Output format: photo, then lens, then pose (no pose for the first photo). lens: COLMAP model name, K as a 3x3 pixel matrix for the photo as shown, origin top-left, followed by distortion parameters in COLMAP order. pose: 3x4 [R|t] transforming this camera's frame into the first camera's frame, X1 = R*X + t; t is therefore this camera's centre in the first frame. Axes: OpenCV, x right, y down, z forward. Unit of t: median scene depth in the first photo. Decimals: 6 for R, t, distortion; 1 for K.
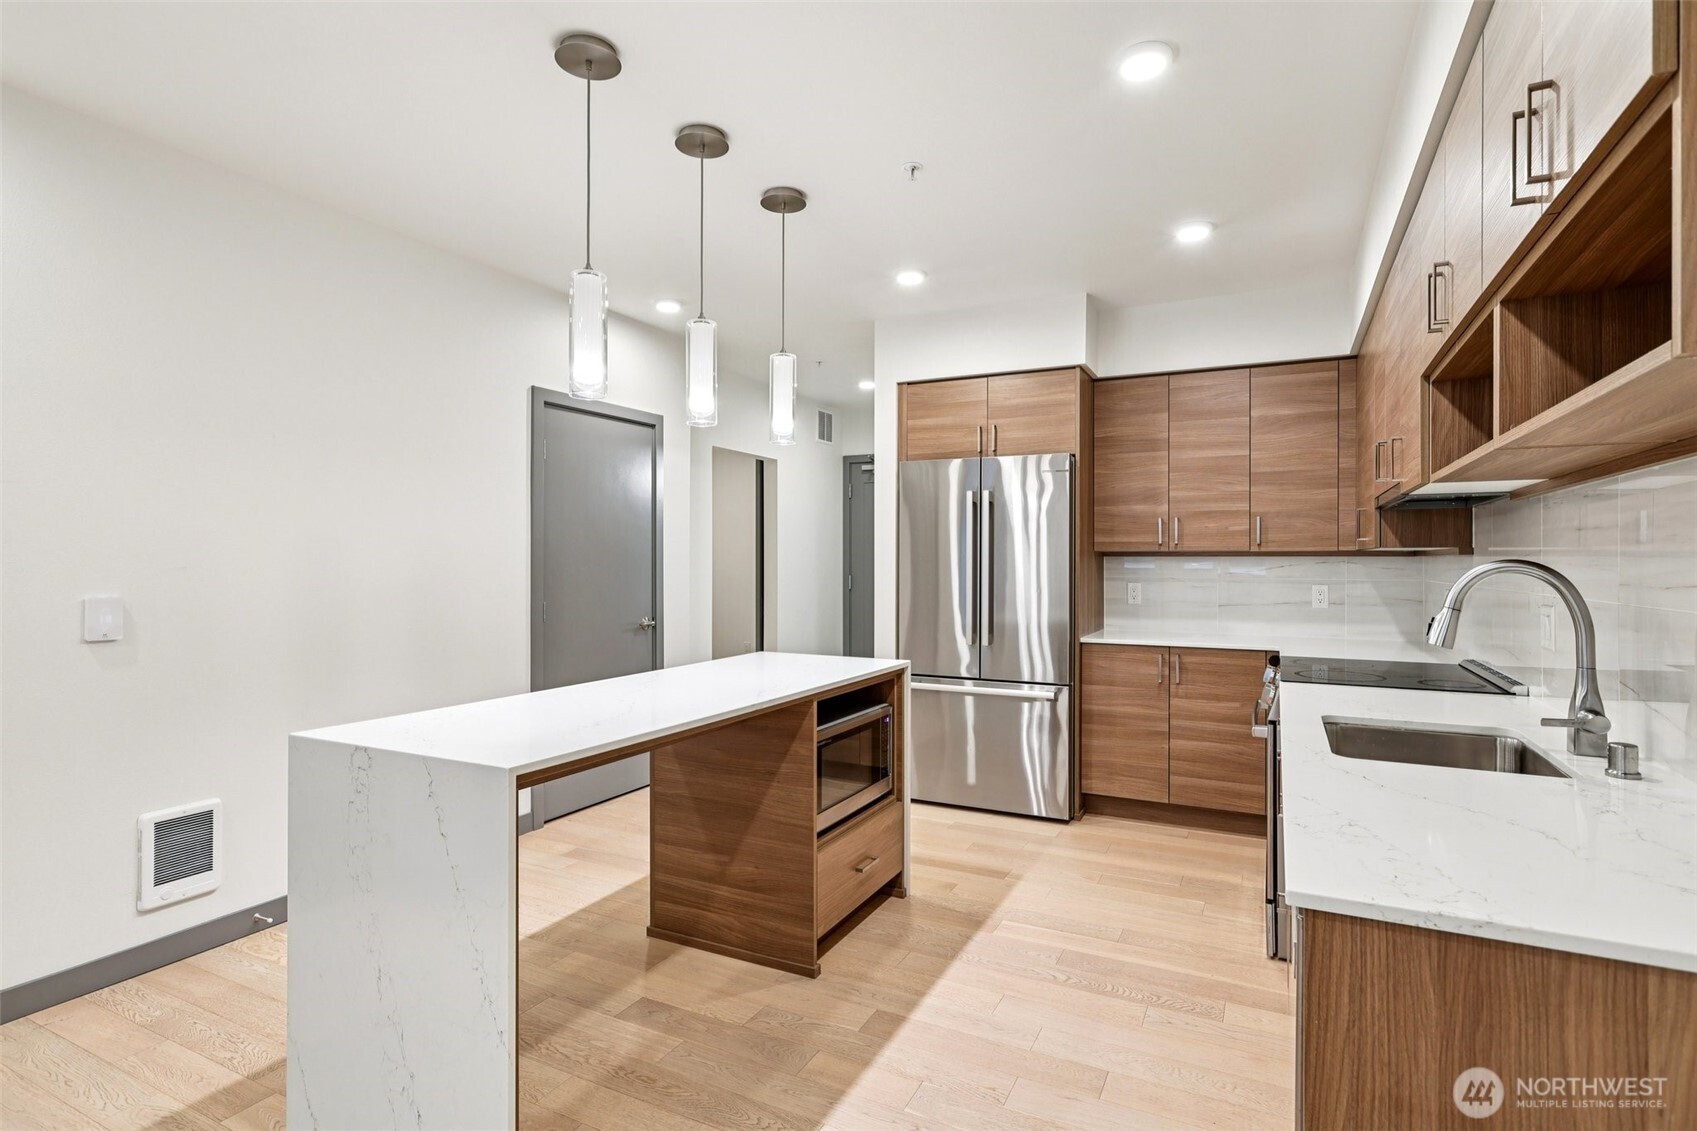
lens RADIAL K [[844.3, 0, 862.7], [0, 844.3, 559.9], [0, 0, 1]] dist [0.006404, 0.002196]
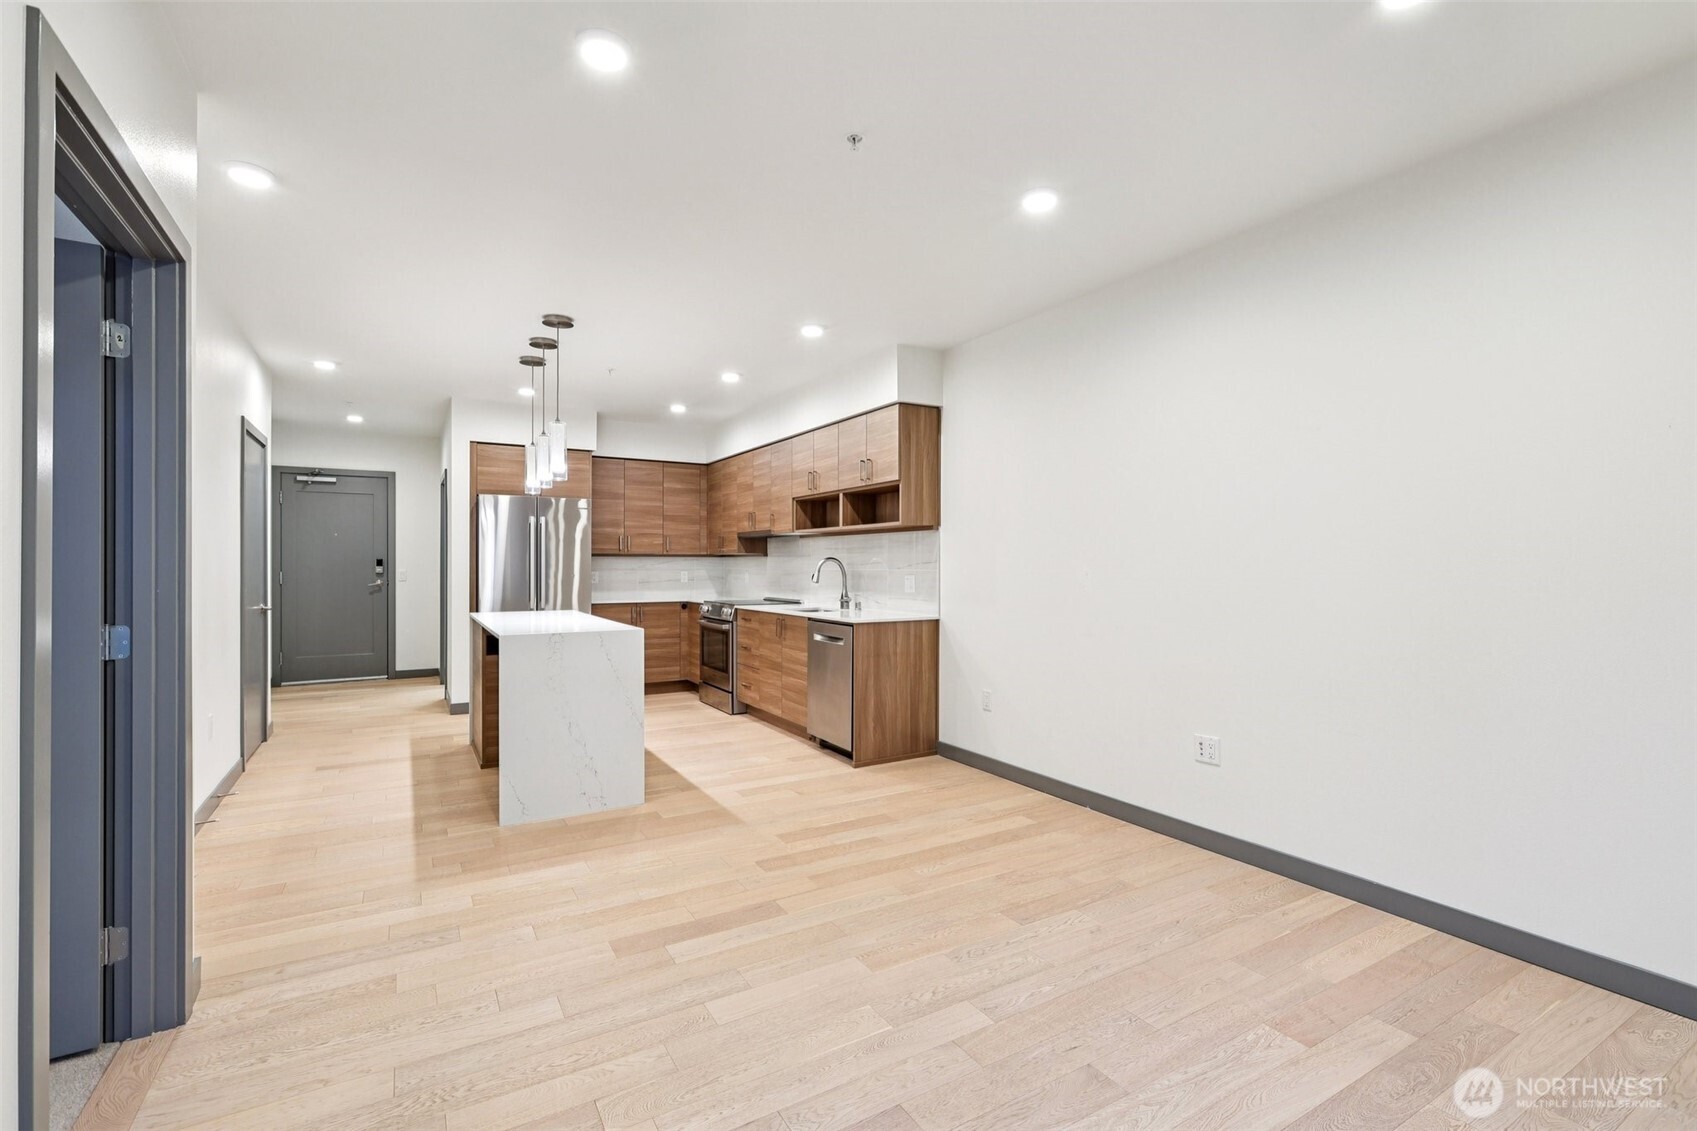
lens RADIAL K [[757.8, 0, 850.8], [0, 757.8, 564.3], [0, 0, 1]] dist [-0.001327, 0.002853]
pose [[0.548420, -0.002142, 0.836200, -0.812412], [0.000024, 0.999997, 0.002546, 0.009355], [-0.836203, -0.001377, 0.548418, -0.360243]]
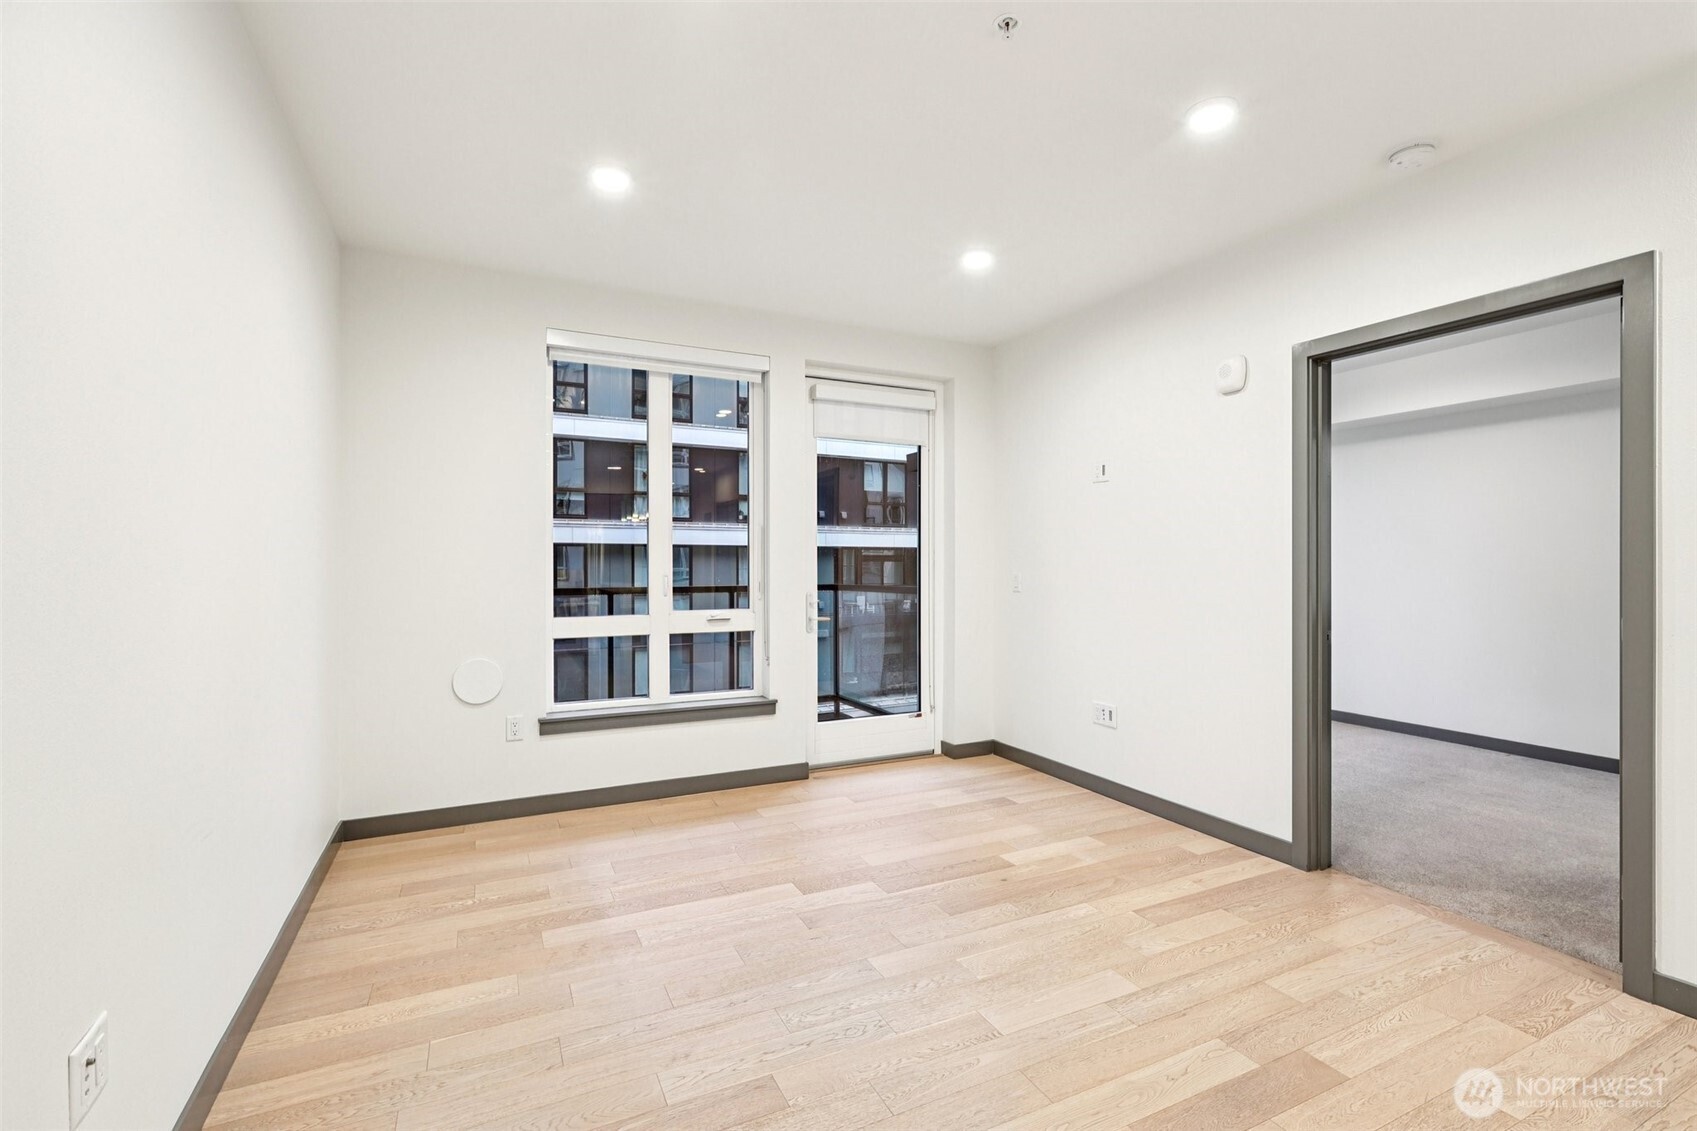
lens RADIAL K [[757.8, 0, 855.8], [0, 757.8, 569.6], [0, 0, 1]] dist [-0.001327, 0.002853]
pose [[-0.605149, 0.004233, -0.796101, 0.108070], [-0.002725, 0.999969, 0.007389, 0.013359], [0.796107, 0.006641, -0.605119, 0.167395]]
